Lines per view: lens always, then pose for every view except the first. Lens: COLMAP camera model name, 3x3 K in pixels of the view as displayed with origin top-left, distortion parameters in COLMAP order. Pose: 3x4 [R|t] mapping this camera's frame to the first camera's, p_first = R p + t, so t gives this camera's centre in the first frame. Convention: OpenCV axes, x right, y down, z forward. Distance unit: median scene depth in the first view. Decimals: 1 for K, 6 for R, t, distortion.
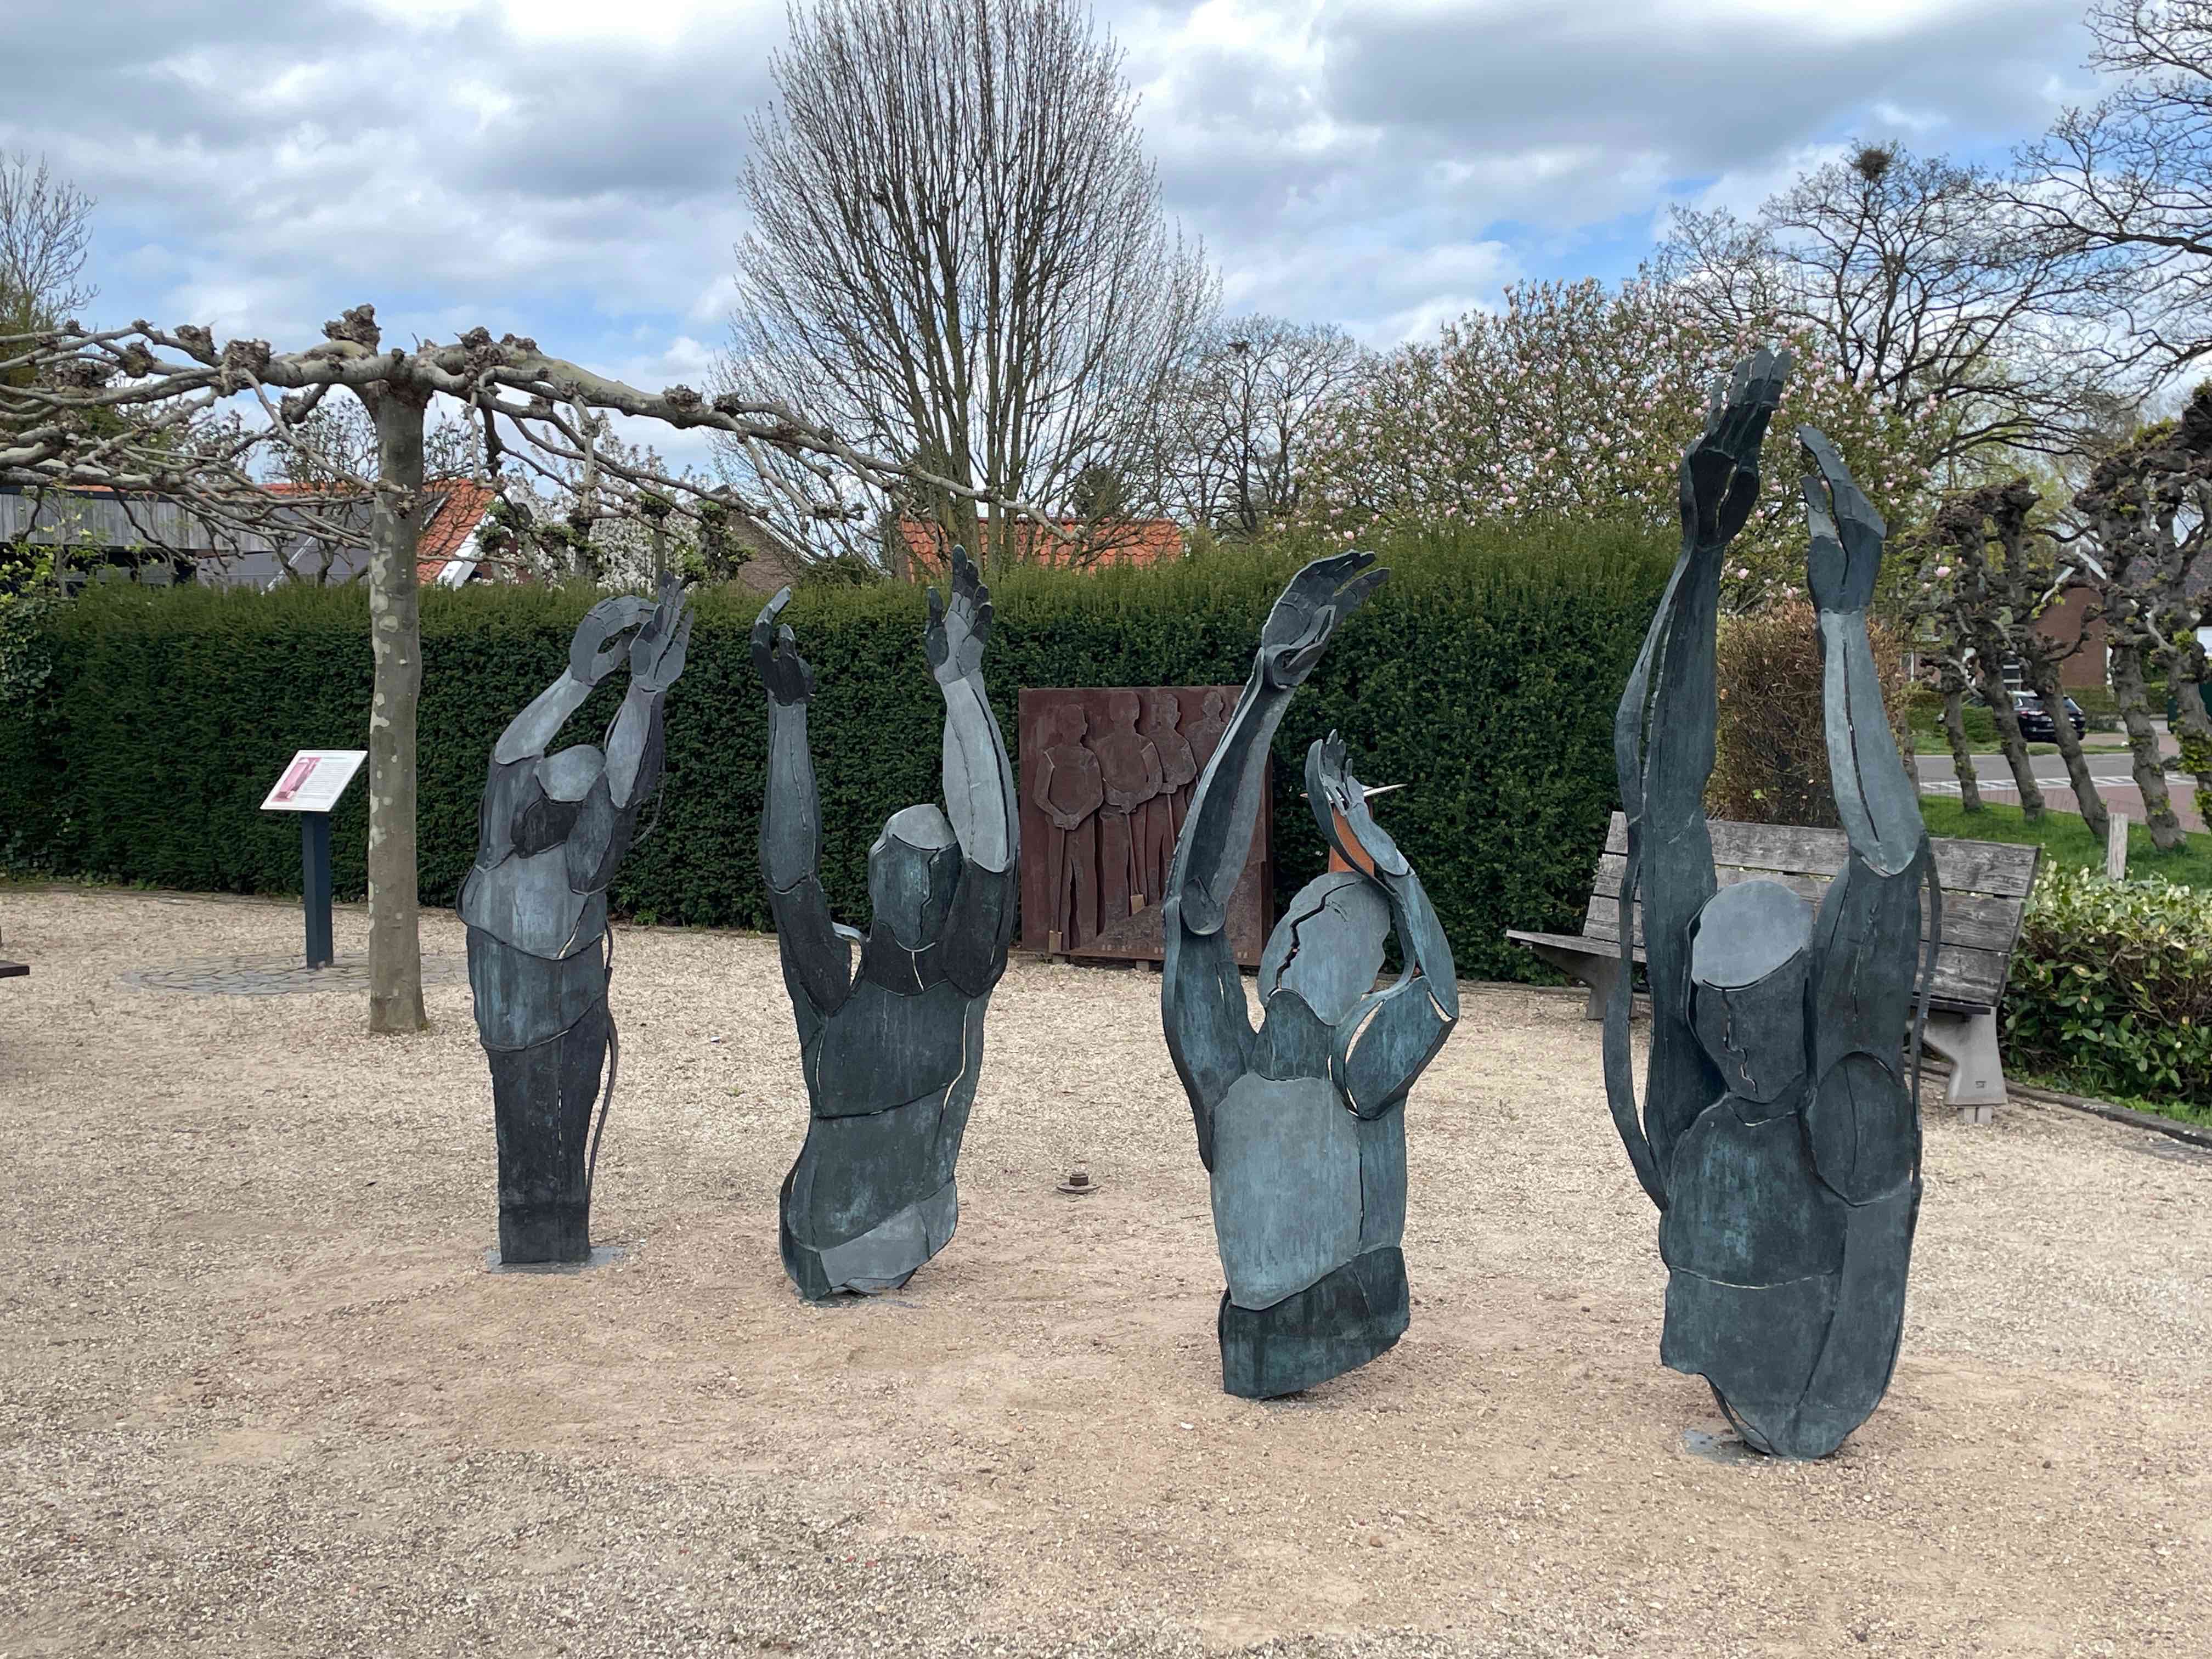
lens RADIAL K [[2341.7, 0, 1096.8], [0, 2341.7, 790.2], [0, 0, 1]] dist [0.080971, -0.028892]
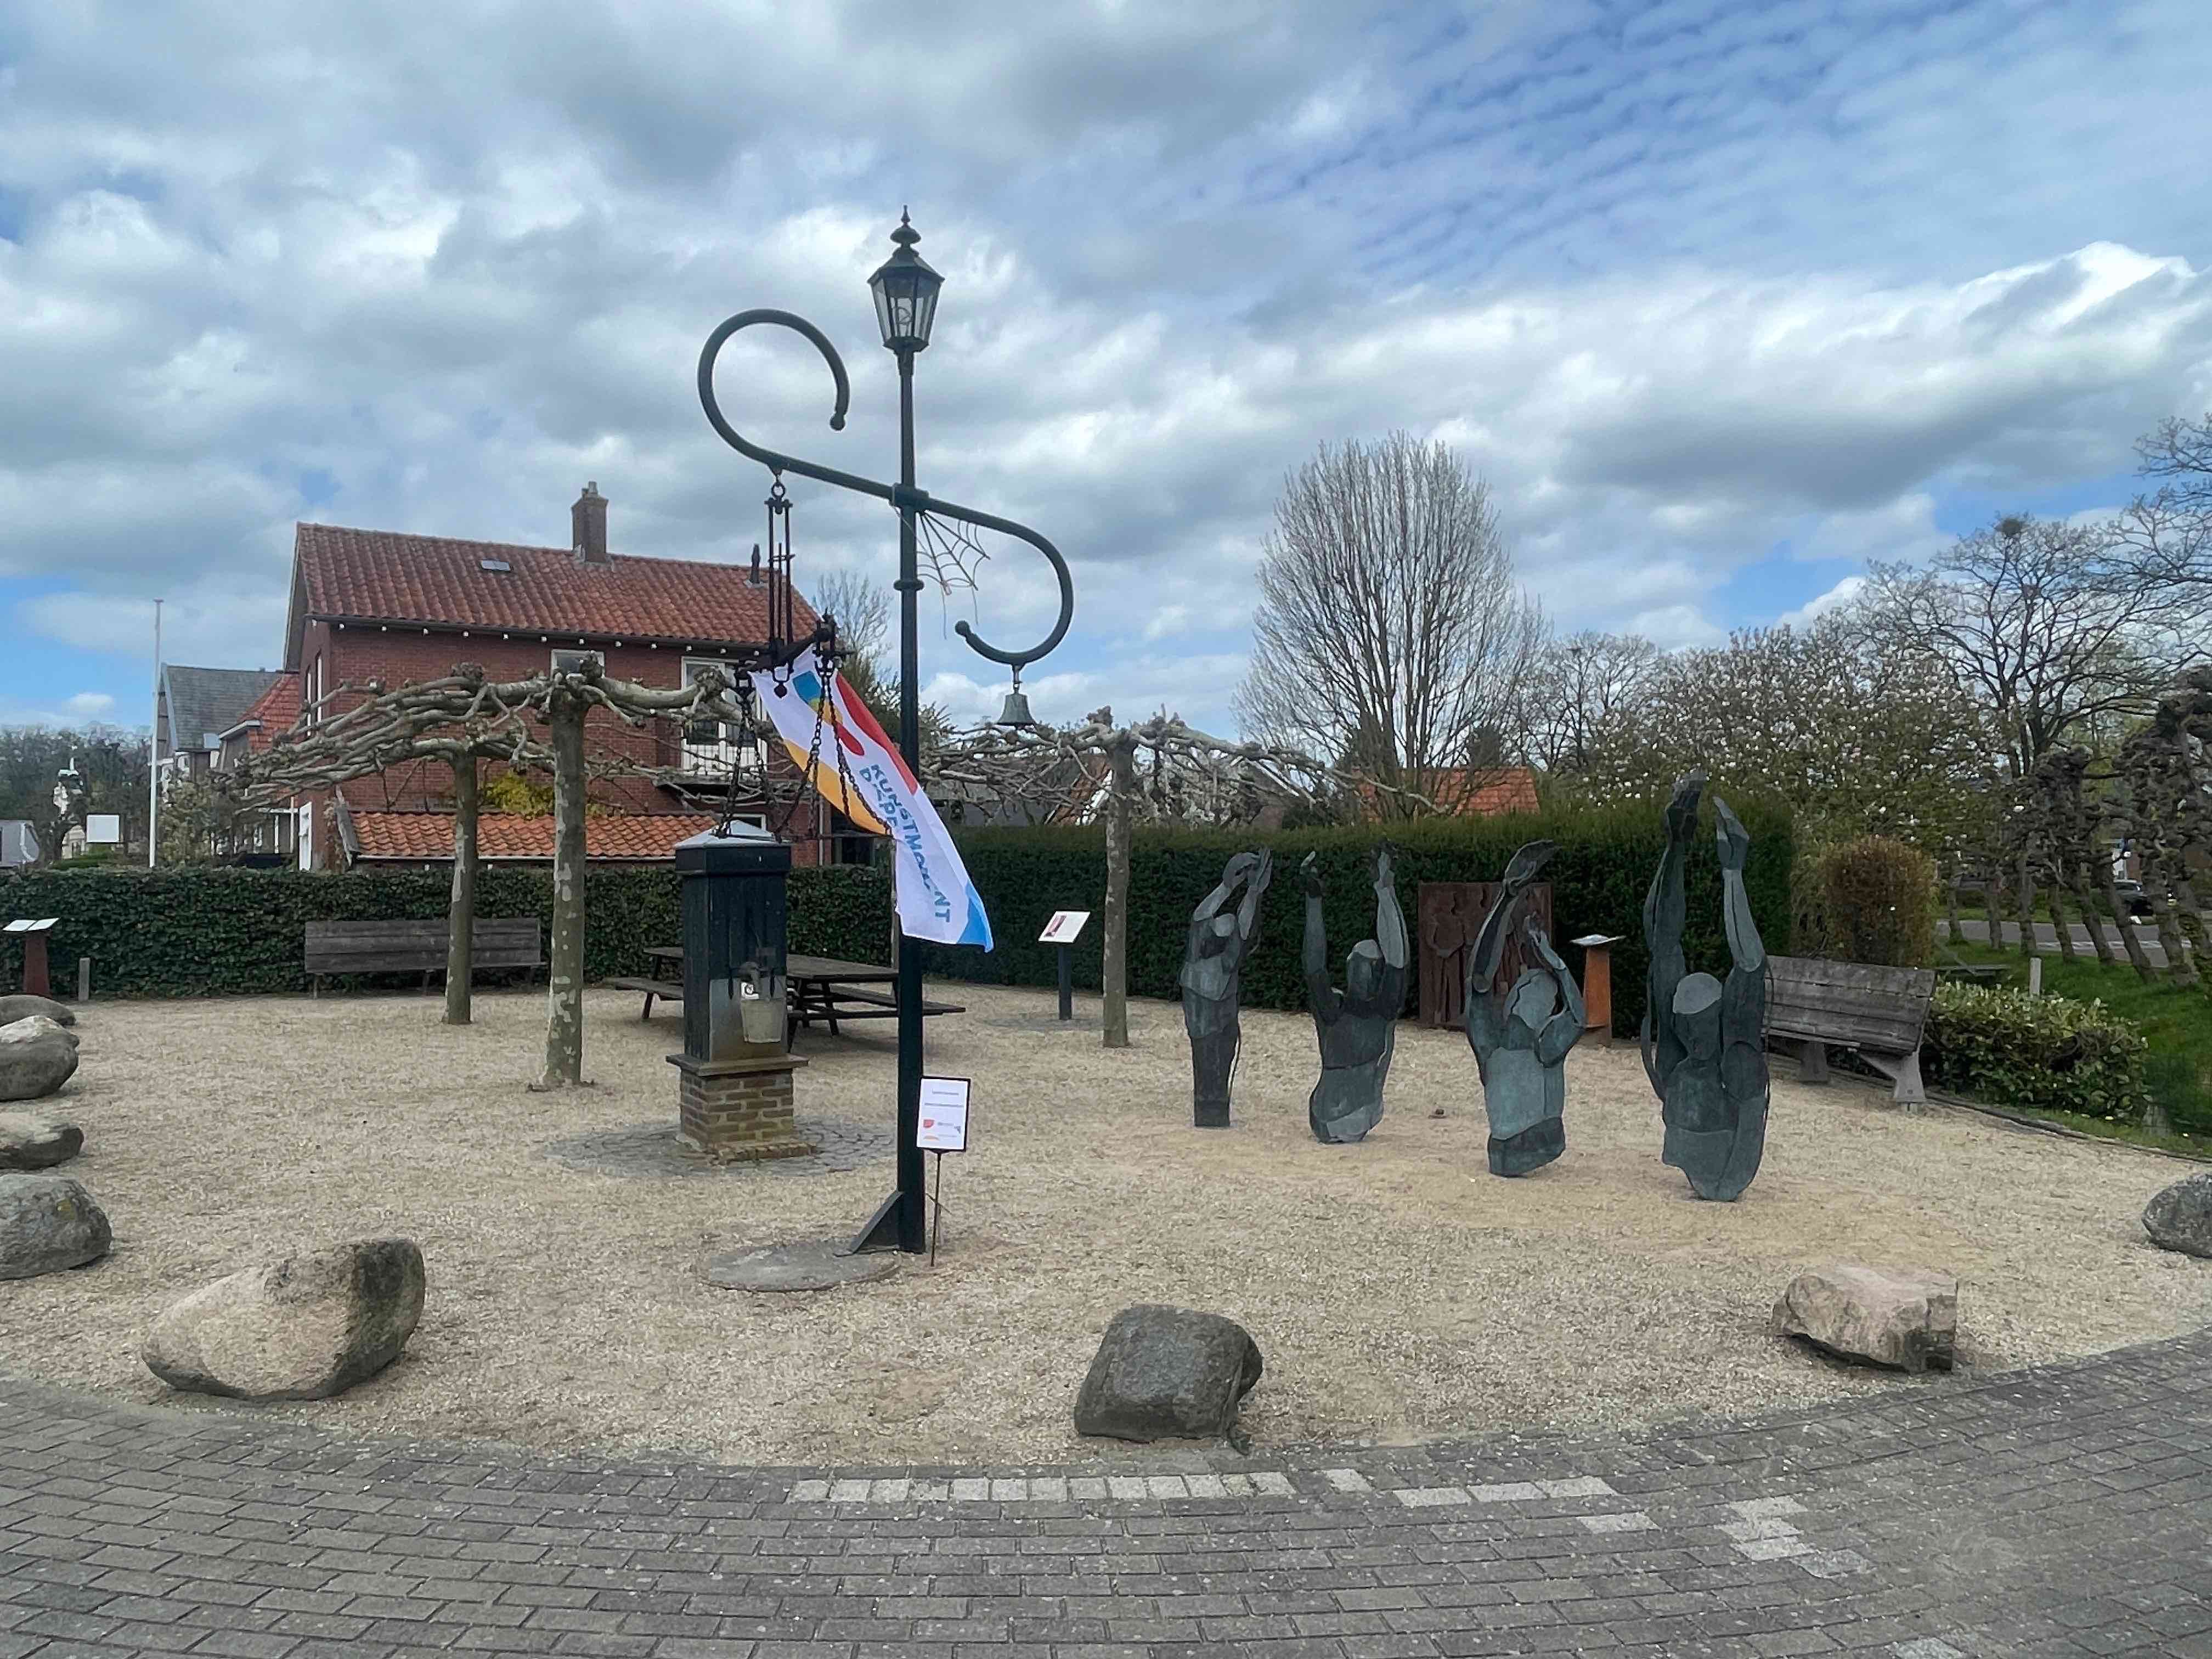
lens RADIAL K [[1541.0, 0, 1090.3], [0, 1541.0, 806.5], [0, 0, 1]] dist [0.003138, -0.000683]
pose [[0.968917, -0.006211, -0.247306, 0.017906], [-0.014783, 0.996445, -0.082942, 0.002133], [0.246942, 0.084020, 0.965381, -0.265899]]
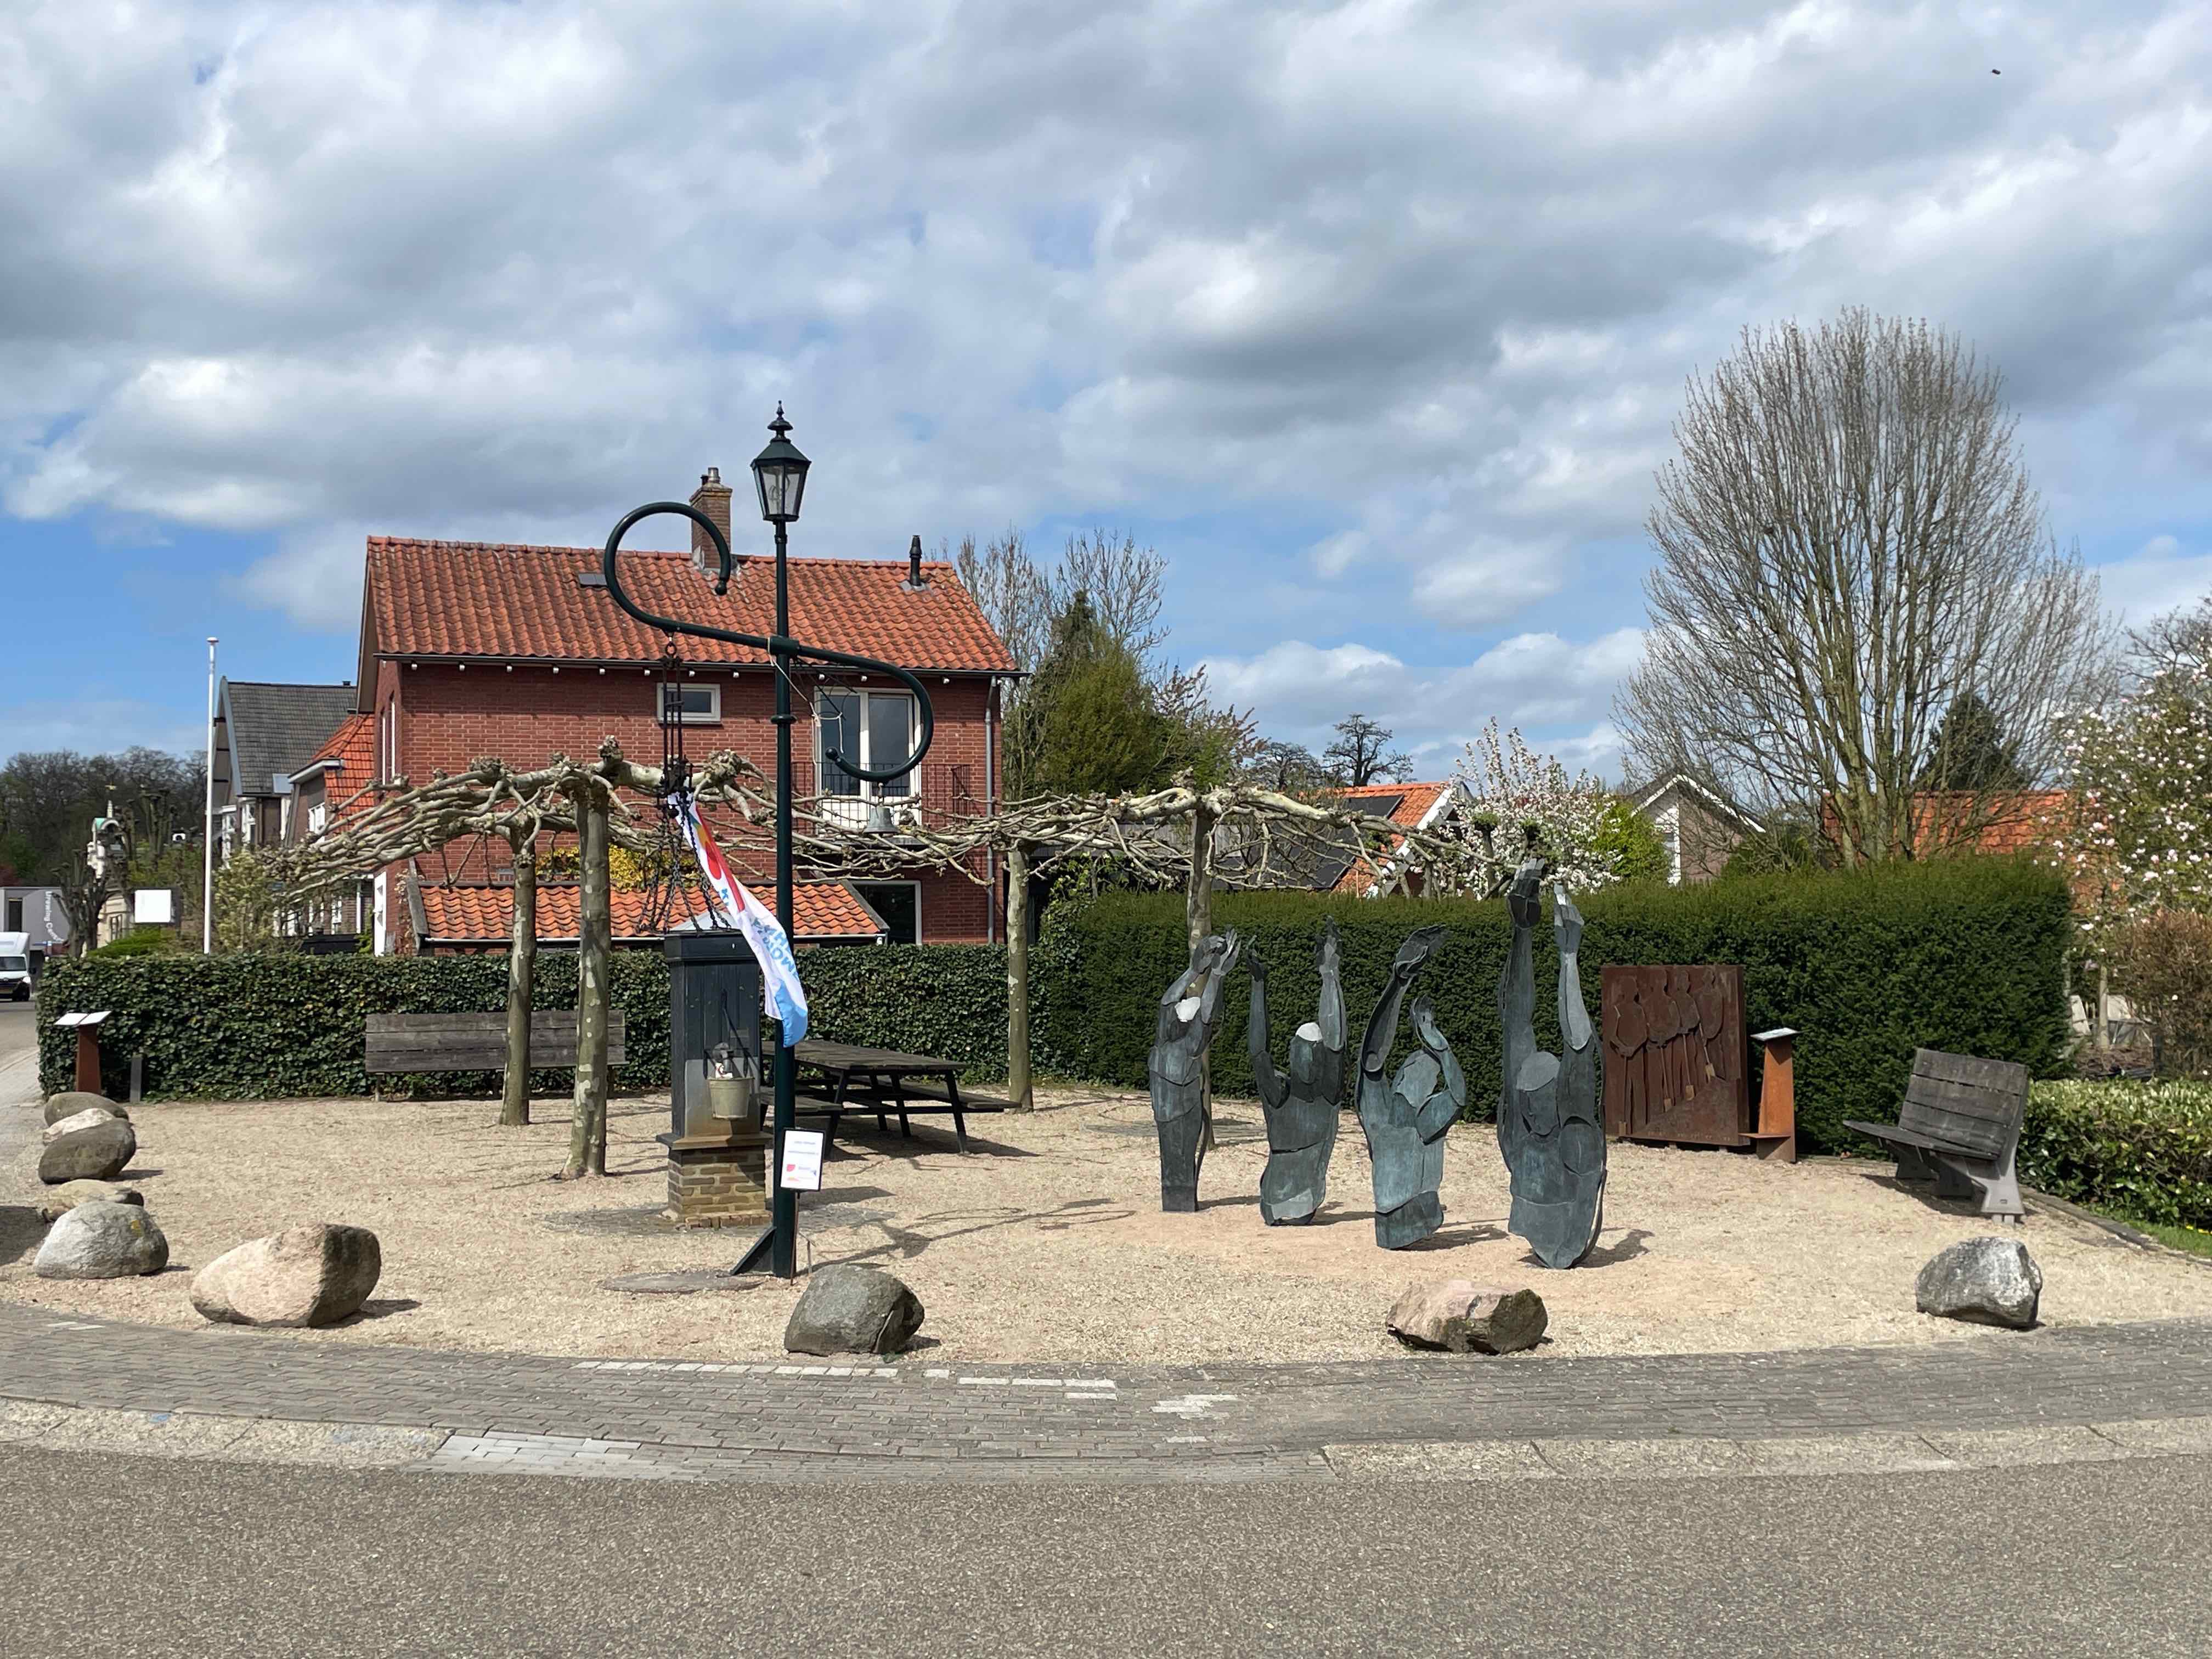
lens RADIAL K [[2341.7, 0, 1096.8], [0, 2341.7, 790.2], [0, 0, 1]] dist [0.080971, -0.028892]
pose [[0.905207, -0.029201, -0.423965, 0.324177], [-0.016866, 0.994382, -0.104501, 0.010049], [0.424635, 0.101745, 0.899629, -0.560018]]
